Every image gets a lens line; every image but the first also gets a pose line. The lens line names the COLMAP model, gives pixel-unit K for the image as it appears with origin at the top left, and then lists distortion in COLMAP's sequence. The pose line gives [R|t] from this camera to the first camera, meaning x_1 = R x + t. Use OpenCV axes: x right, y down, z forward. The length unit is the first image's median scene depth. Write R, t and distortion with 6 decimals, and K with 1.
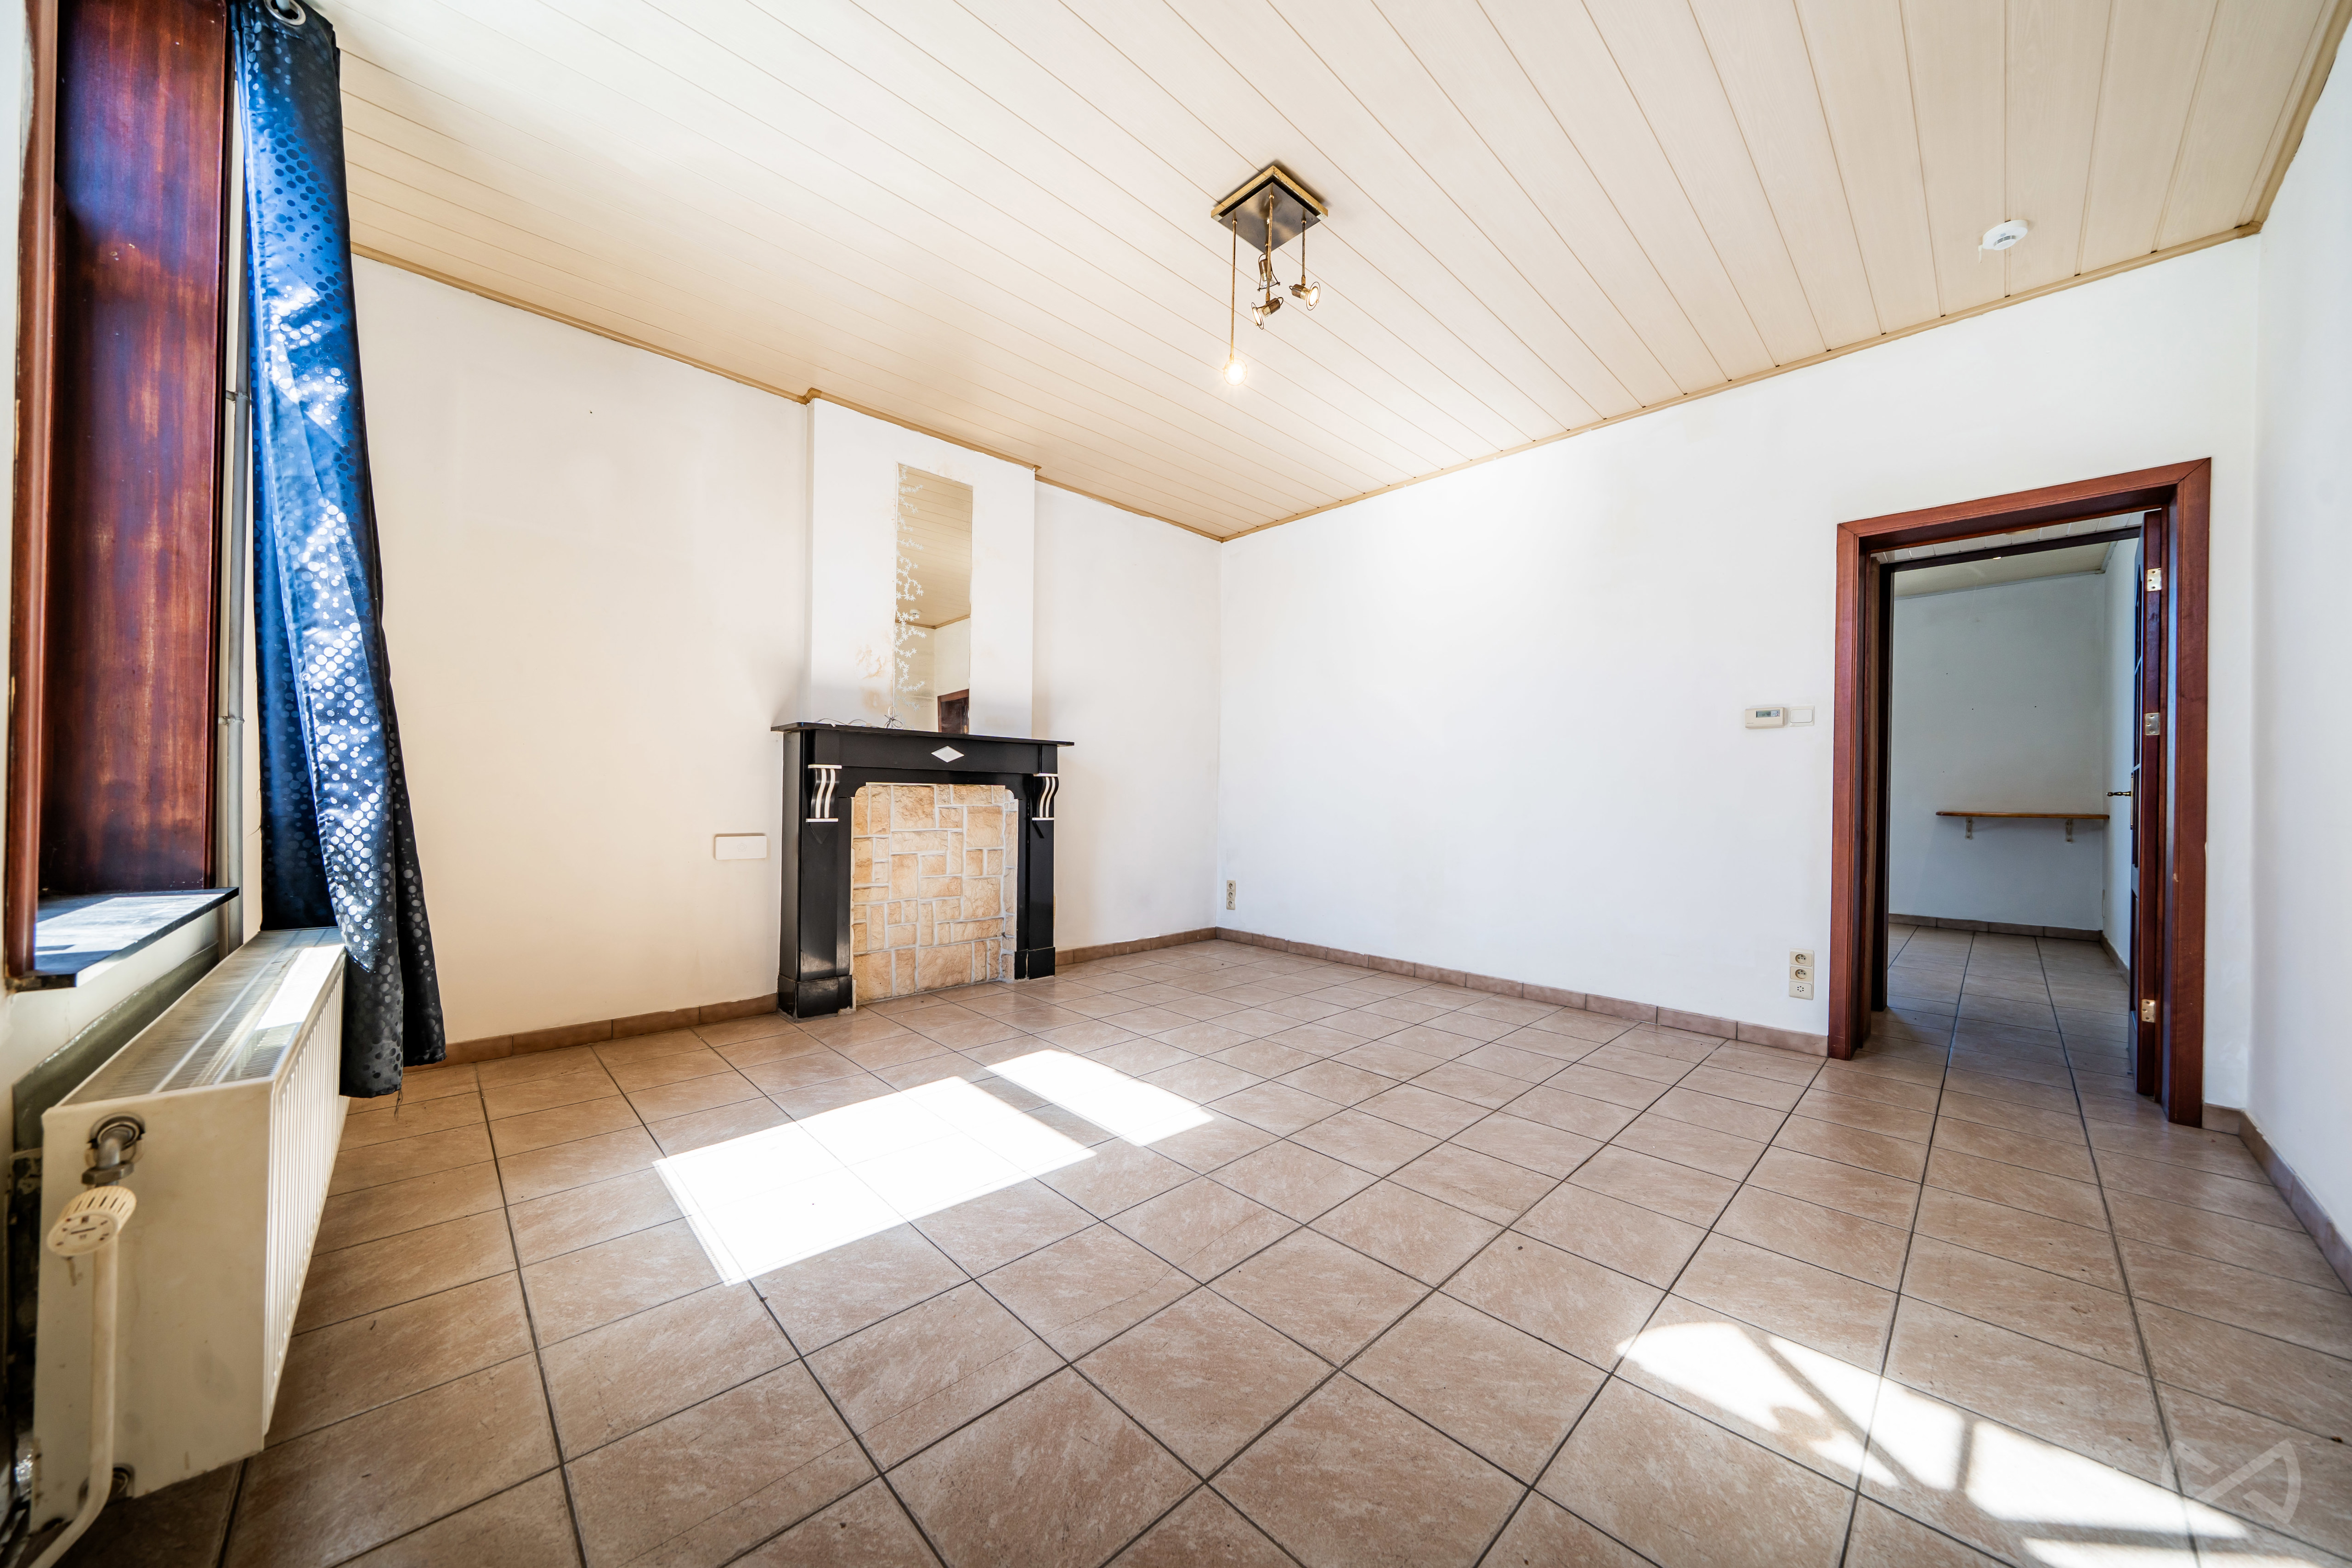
lens RADIAL K [[801.7, 0, 1193.8], [0, 801.7, 792.6], [0, 0, 1]] dist [-0.004231, 0.000312]
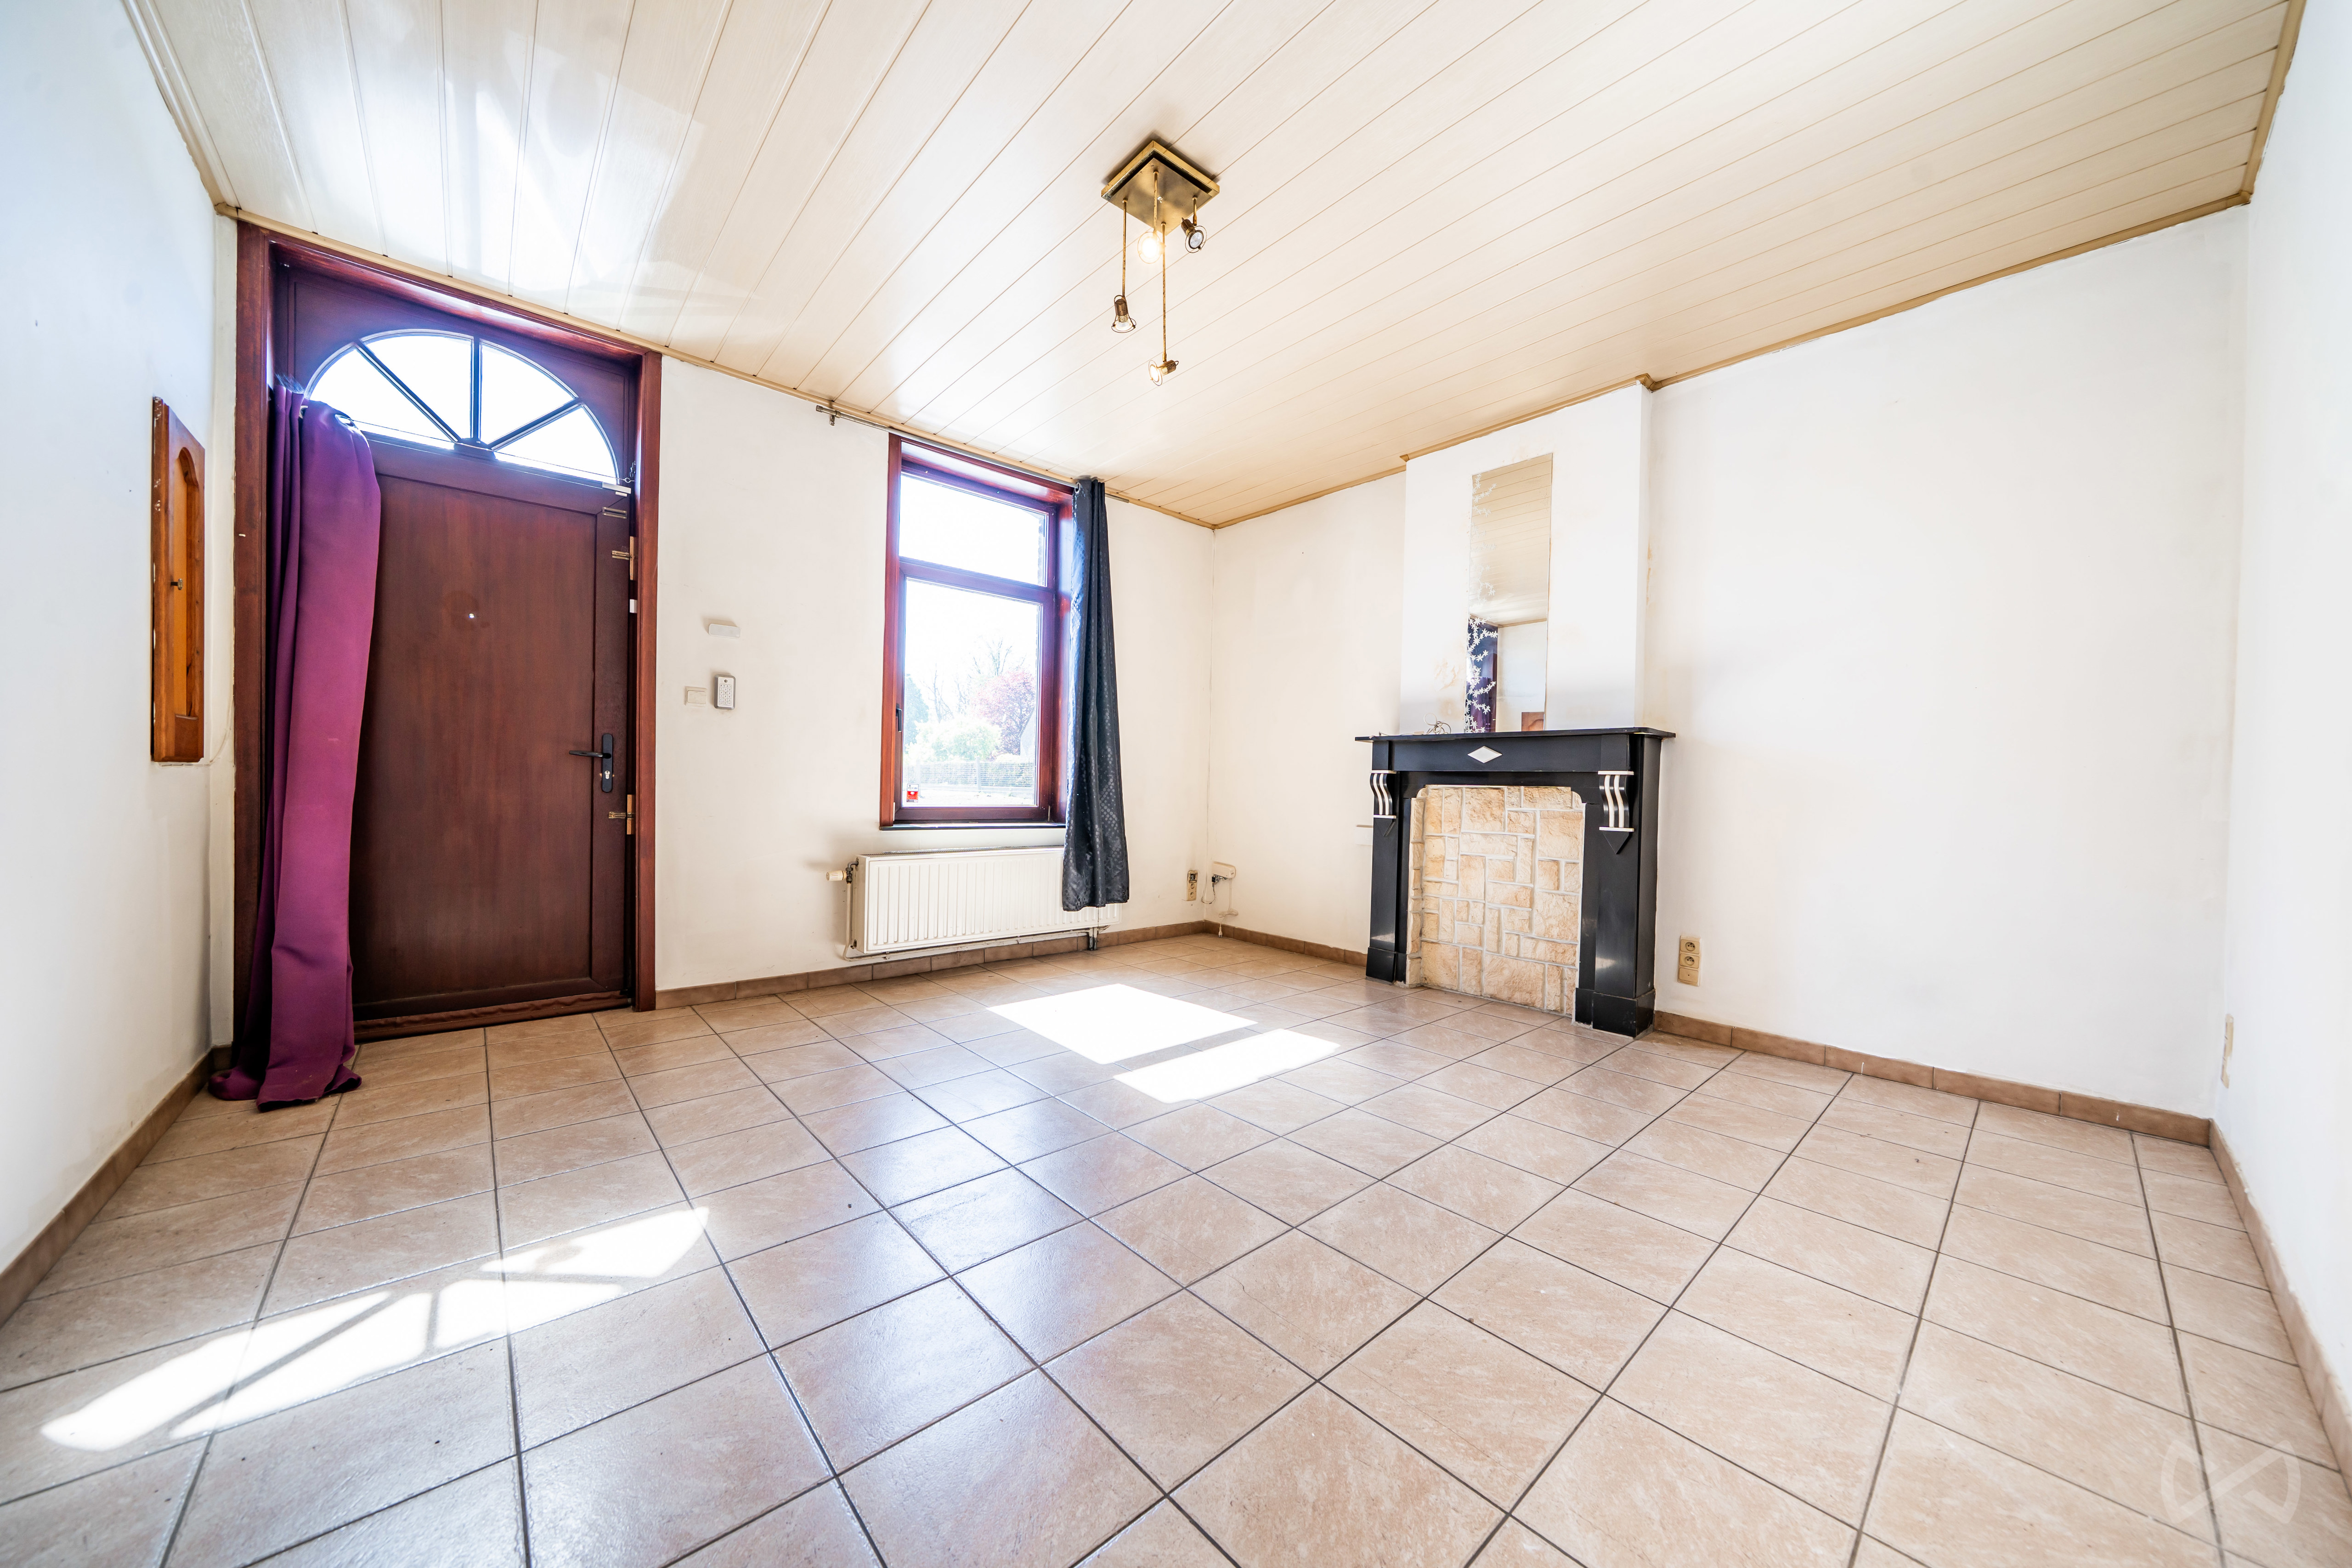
lens RADIAL K [[801.7, 0, 1193.8], [0, 801.7, 792.6], [0, 0, 1]] dist [-0.004231, 0.000312]
pose [[-0.034296, -0.007591, -0.999383, 0.682469], [-0.017757, 0.999818, -0.006985, 0.010966], [0.999254, 0.017506, -0.034424, 0.694283]]
